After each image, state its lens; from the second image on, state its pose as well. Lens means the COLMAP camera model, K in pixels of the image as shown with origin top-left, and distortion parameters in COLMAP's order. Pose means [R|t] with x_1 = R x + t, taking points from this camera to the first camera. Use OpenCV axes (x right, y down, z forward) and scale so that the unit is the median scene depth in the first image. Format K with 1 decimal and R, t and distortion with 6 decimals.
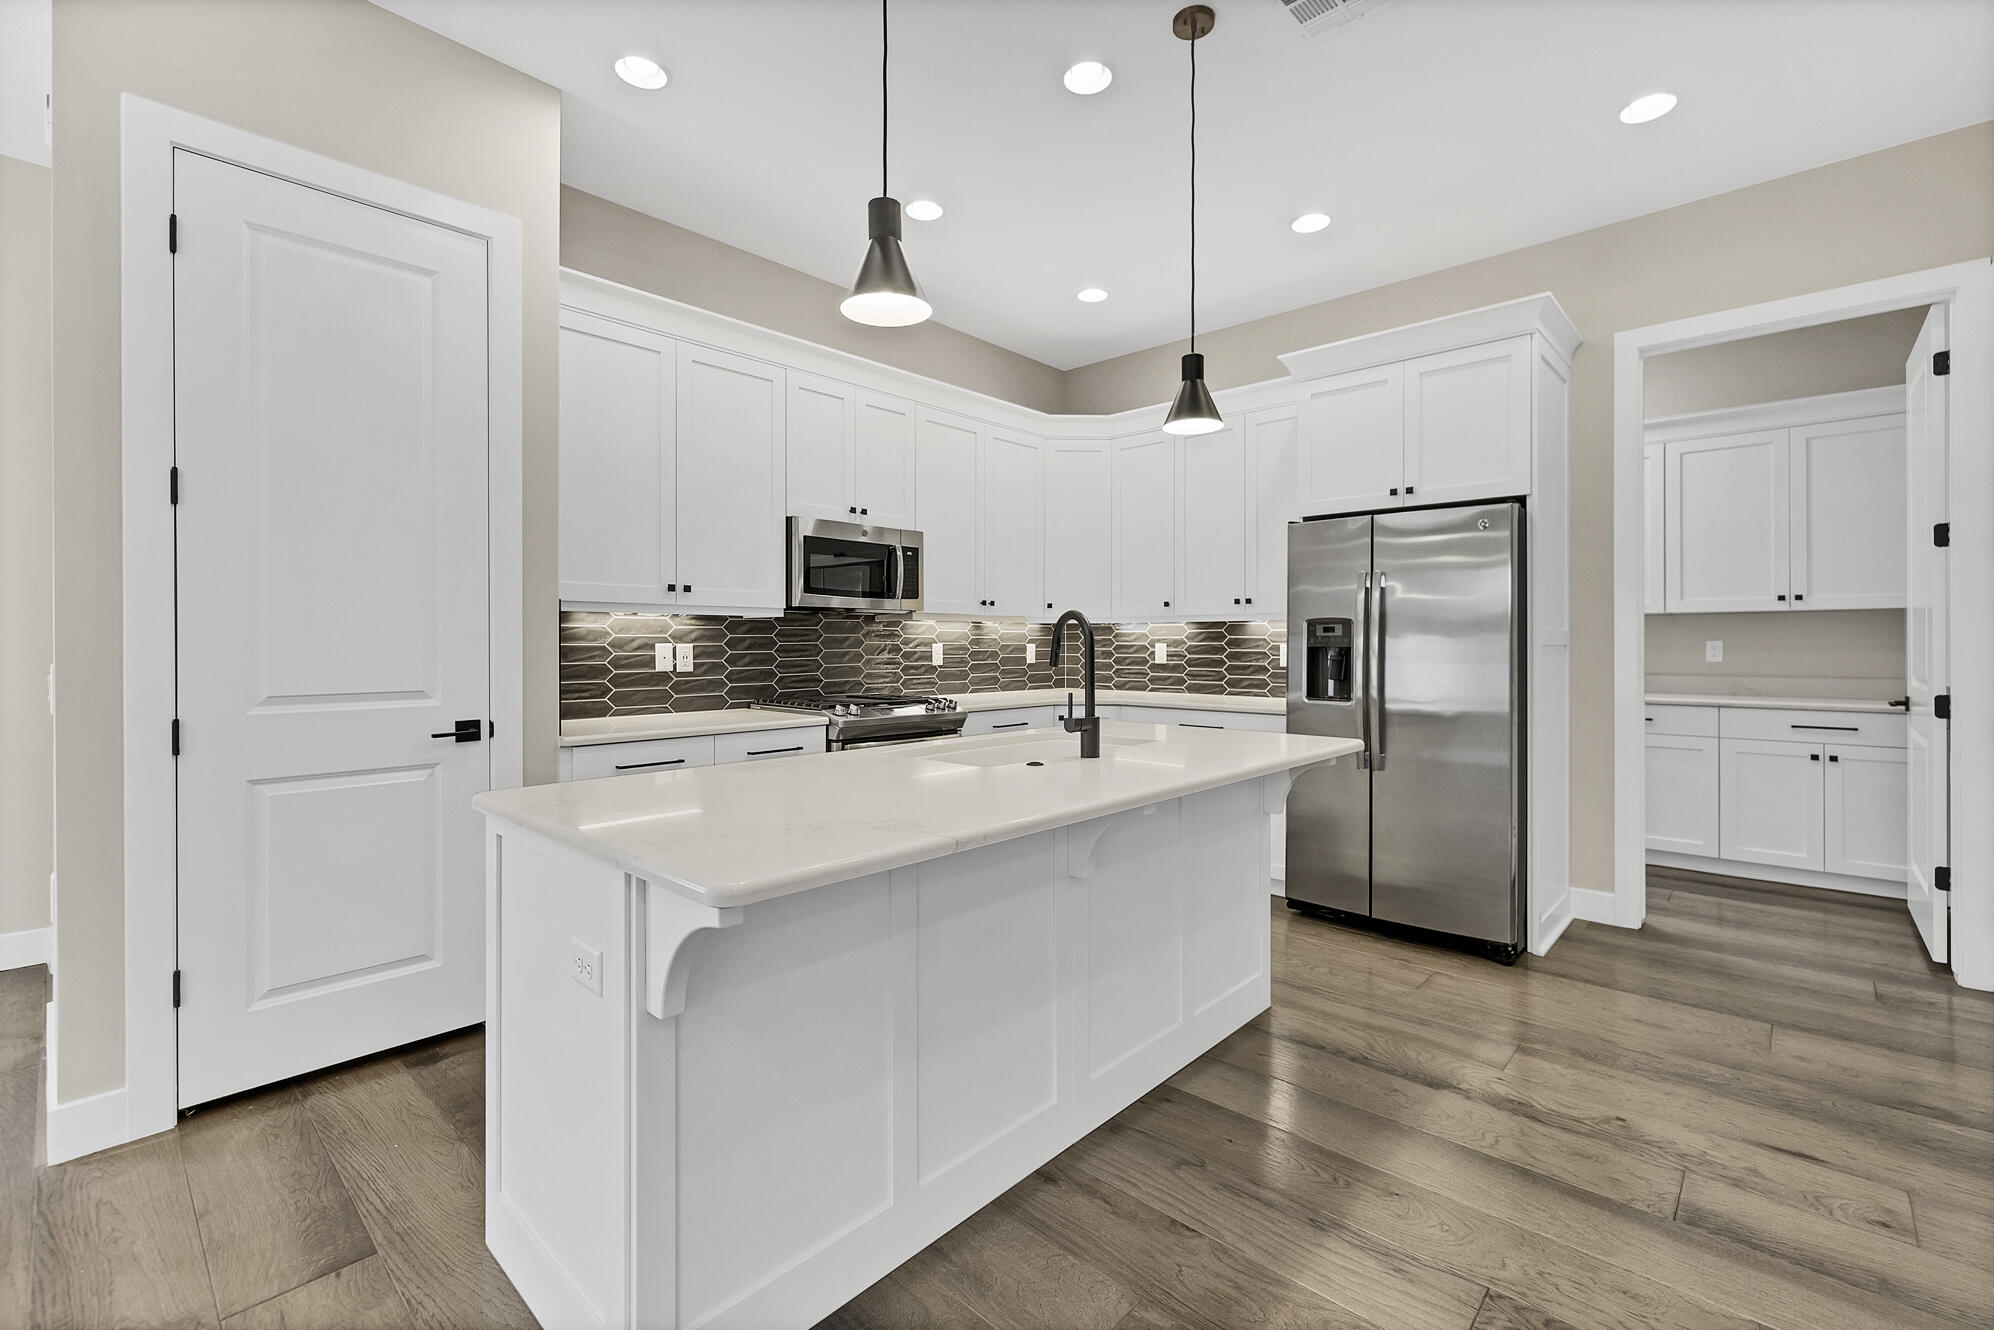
lens RADIAL K [[862.8, 0, 1002.9], [0, 862.8, 641.8], [0, 0, 1]] dist [0.002072, -0.000588]
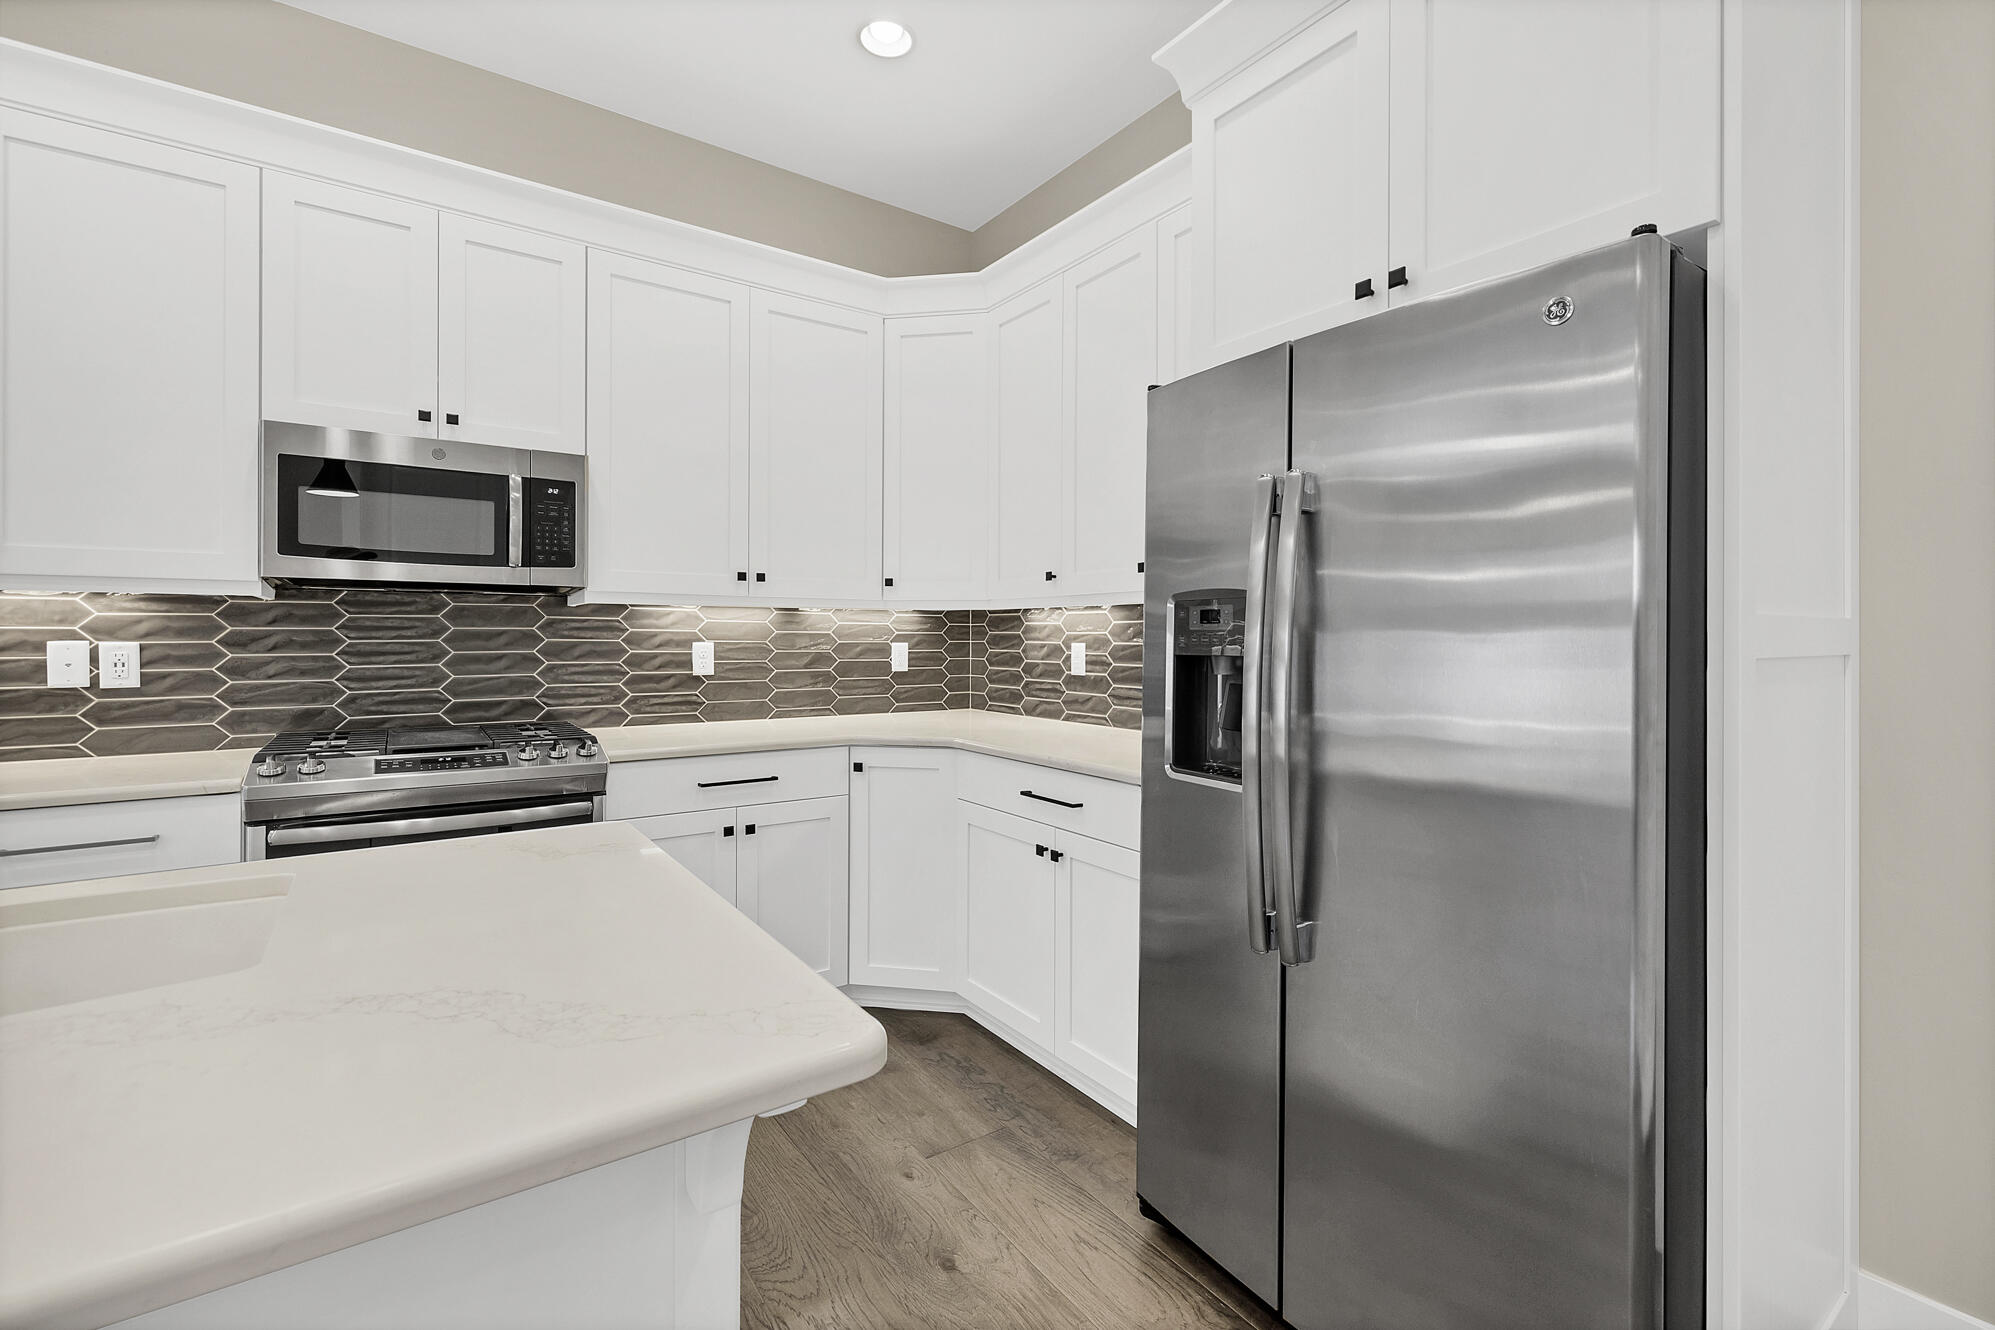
lens RADIAL K [[863.2, 0, 1005.6], [0, 863.2, 639.6], [0, 0, 1]] dist [0.002072, -0.000588]
pose [[0.978058, 0.003931, -0.208294, 0.357054], [-0.003391, 0.999990, 0.002949, -0.002905], [0.208303, -0.002178, 0.978062, 0.532555]]
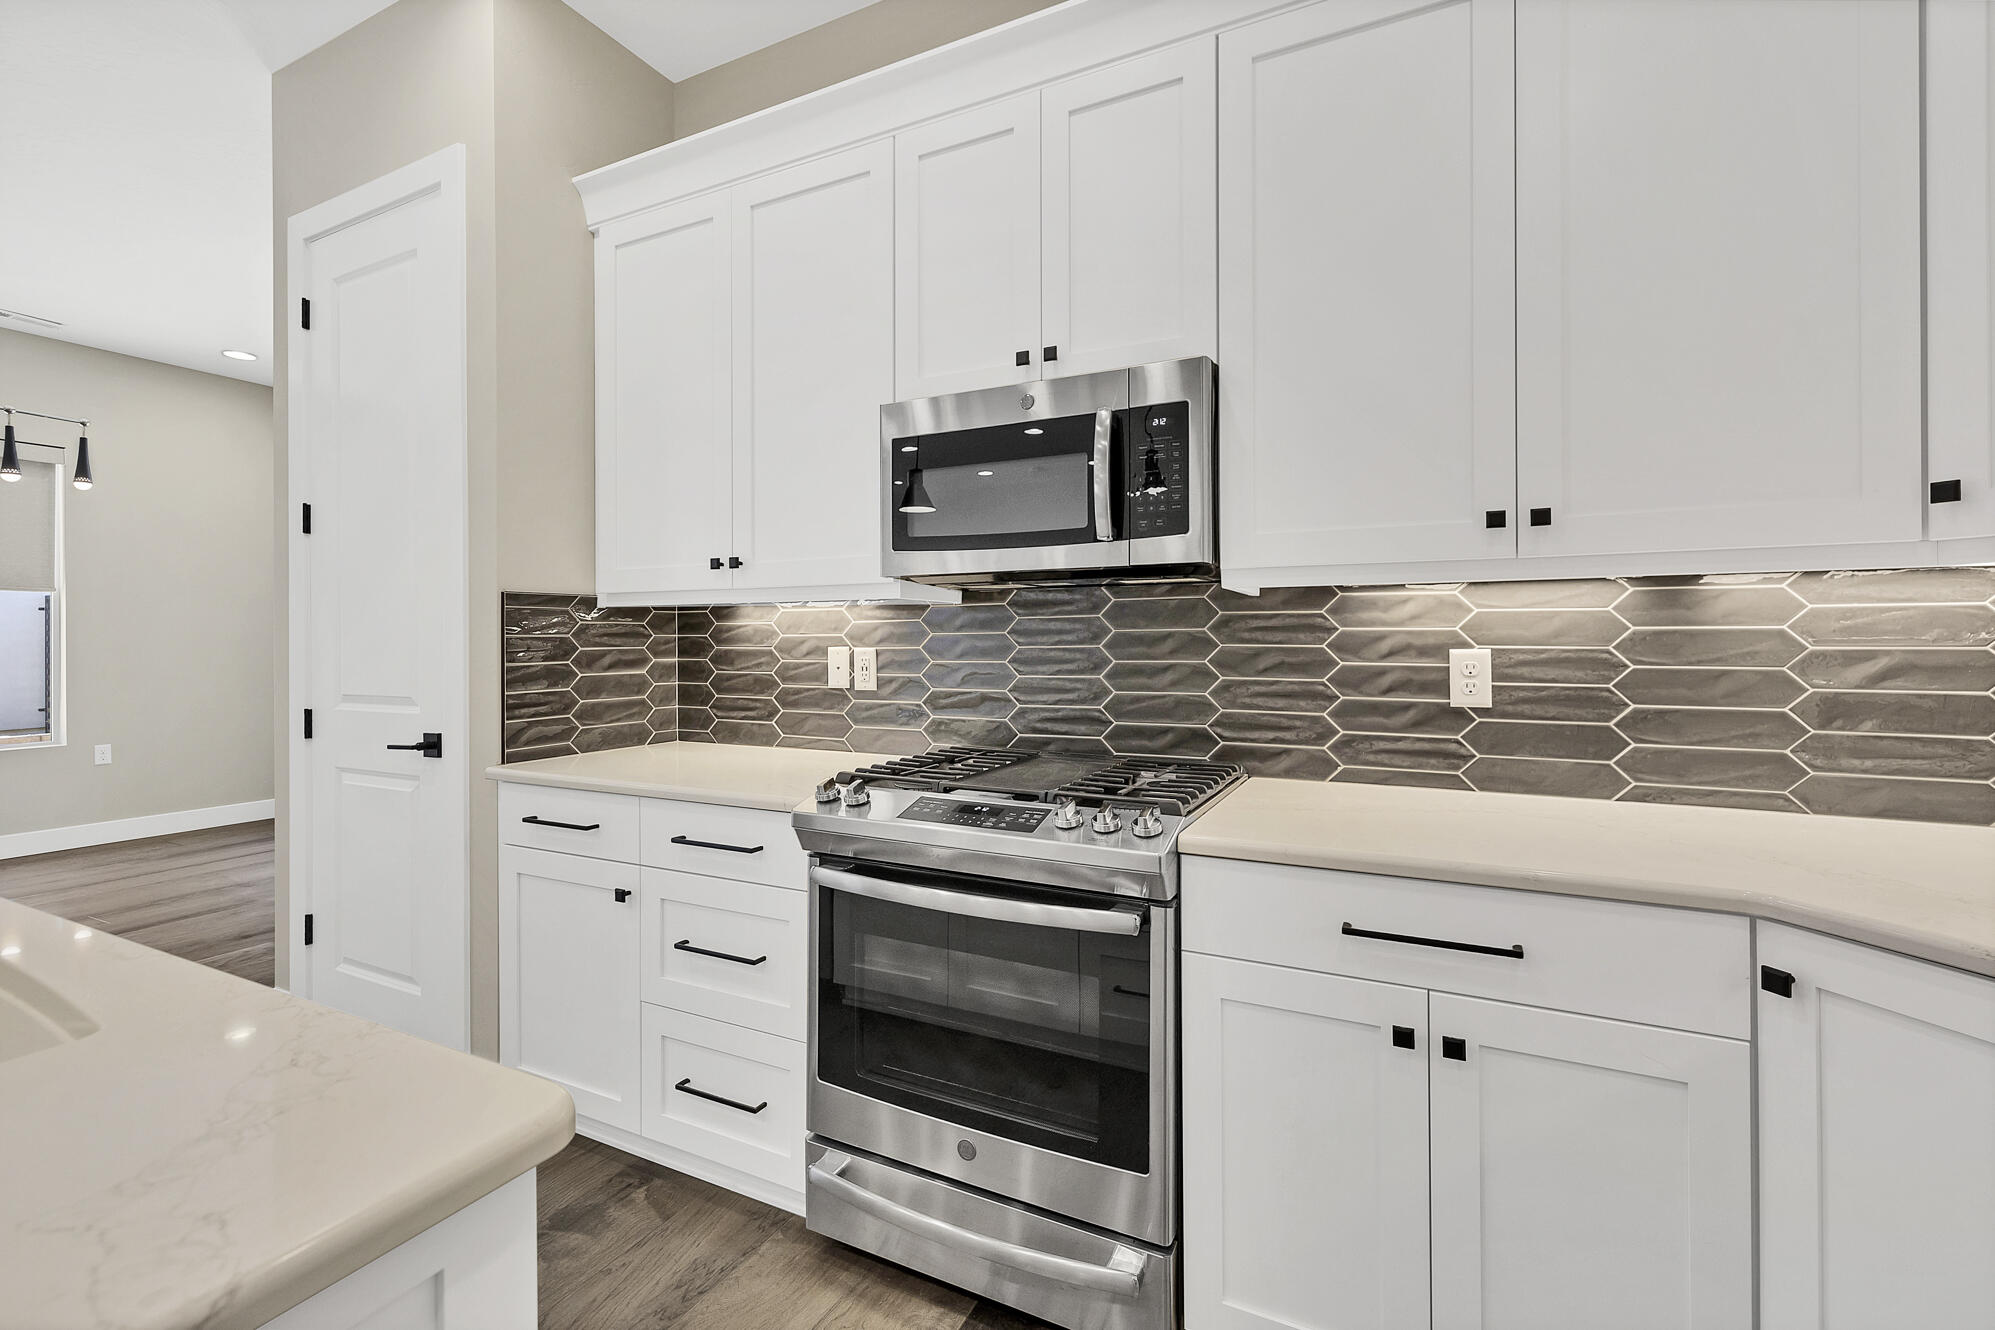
lens RADIAL K [[863.2, 0, 1001.9], [0, 863.2, 640.1], [0, 0, 1]] dist [0.002072, -0.000588]
pose [[0.279034, -0.001841, -0.960279, 0.279355], [0.003372, 0.999994, -0.000938, -0.002205], [0.960275, -0.002977, 0.279039, 0.906742]]
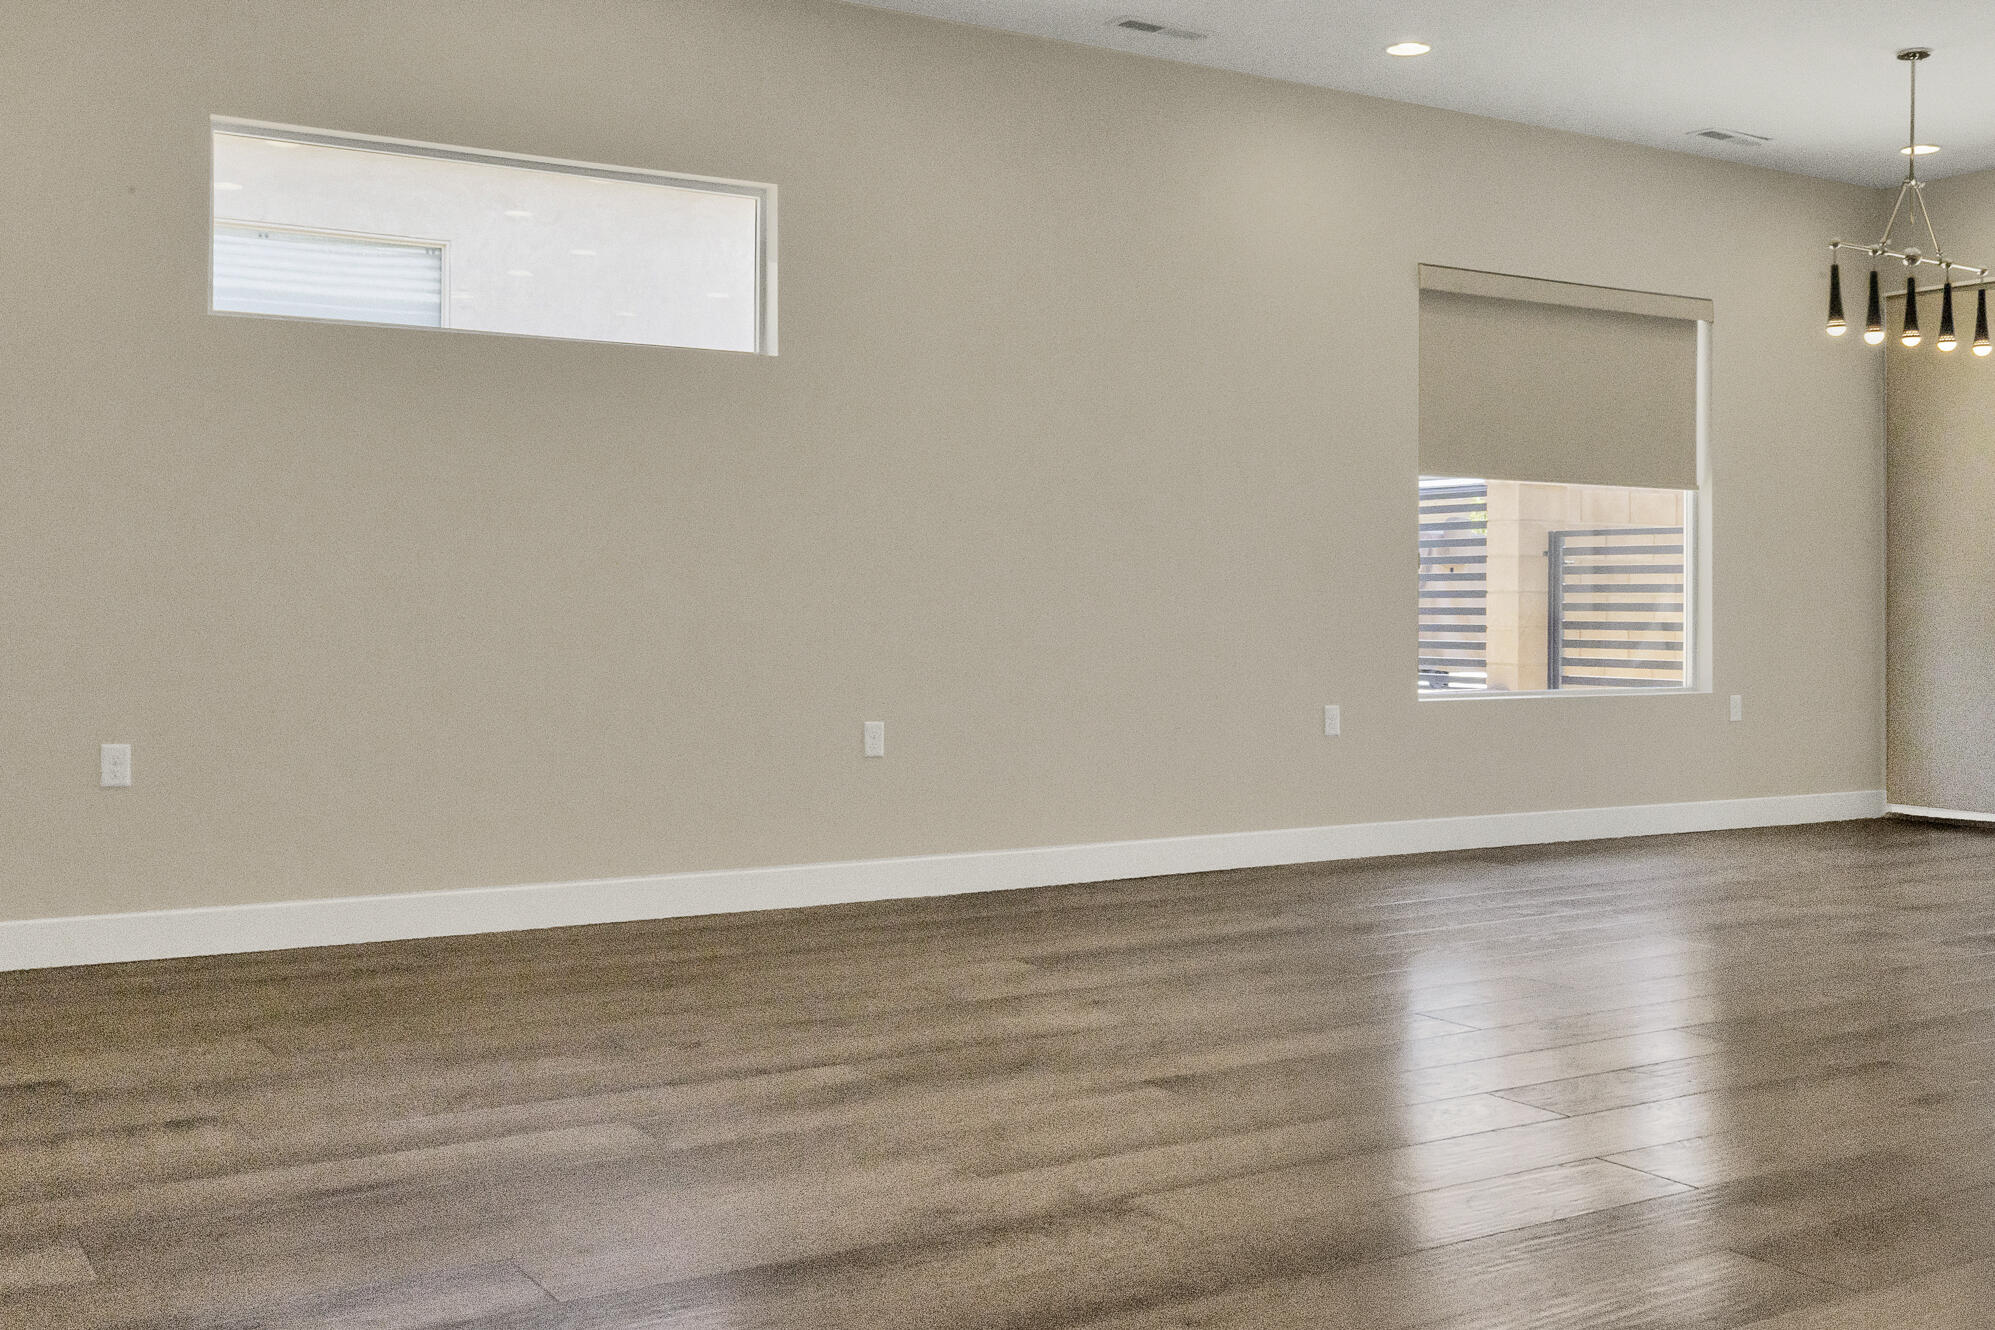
lens RADIAL K [[2038.0, 0, 1000.1], [0, 2038.0, 588.5], [0, 0, 1]] dist [0.009251, 0.000000]
pose [[-0.267834, -0.007031, -0.963439, 1.111064], [-0.003829, 0.999973, -0.006233, 0.051327], [0.963457, 0.002020, -0.267854, -0.277851]]
